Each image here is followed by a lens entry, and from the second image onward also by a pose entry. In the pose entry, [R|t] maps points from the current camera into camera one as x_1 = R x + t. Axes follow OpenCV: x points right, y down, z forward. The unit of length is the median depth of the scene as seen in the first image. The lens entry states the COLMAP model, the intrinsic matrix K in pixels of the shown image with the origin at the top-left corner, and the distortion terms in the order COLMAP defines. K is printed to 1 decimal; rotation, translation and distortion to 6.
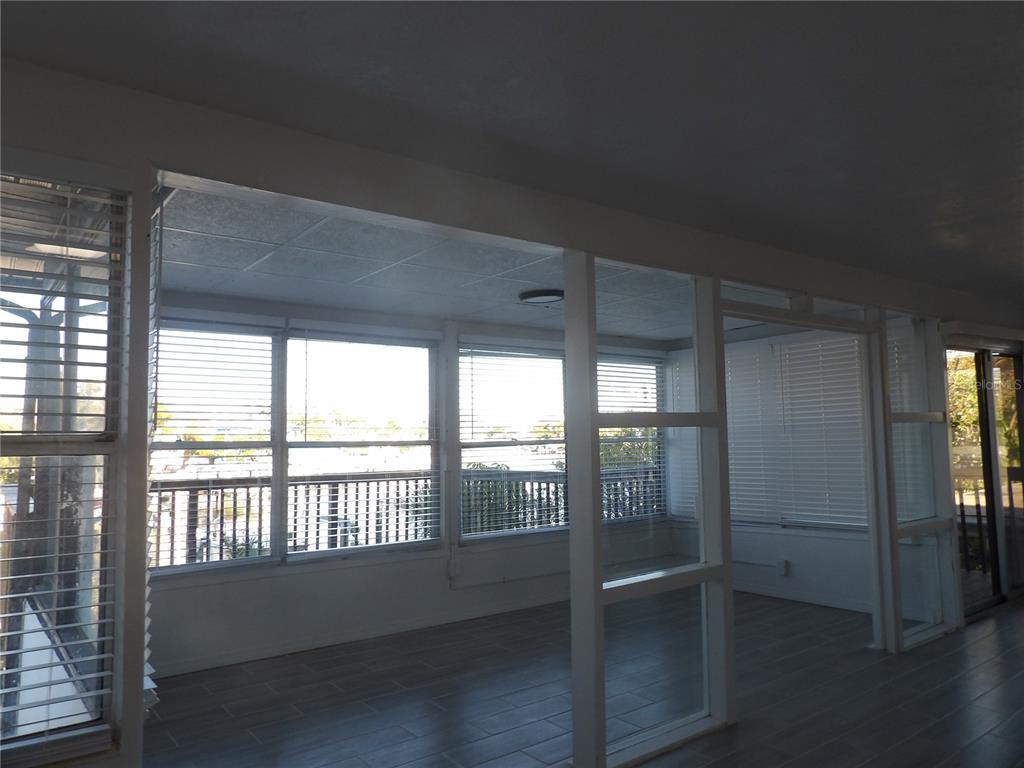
lens RADIAL K [[735.3, 0, 514.9], [0, 735.3, 379.0], [0, 0, 1]] dist [-0.034268, 0.053808]
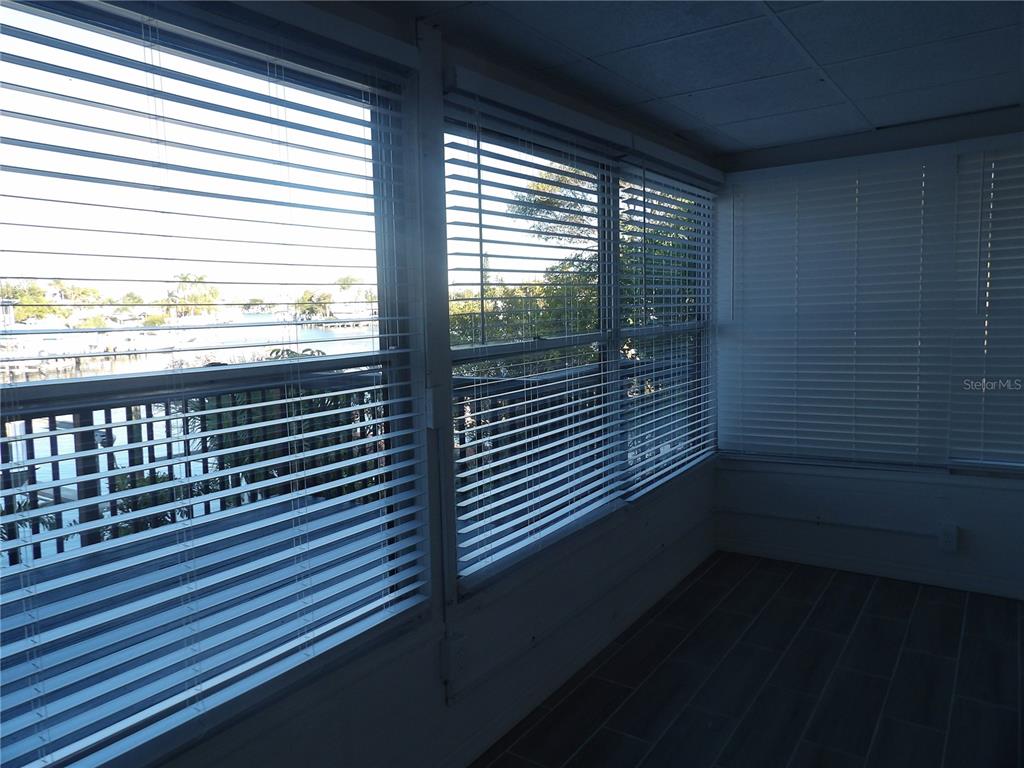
lens RADIAL K [[735.2, 0, 513.9], [0, 735.2, 381.3], [0, 0, 1]] dist [-0.038107, 0.047187]
pose [[0.950629, -0.042727, 0.307374, -0.171098], [-0.012536, 0.984381, 0.175607, 0.031896], [-0.310076, -0.170790, 0.935245, 0.630080]]
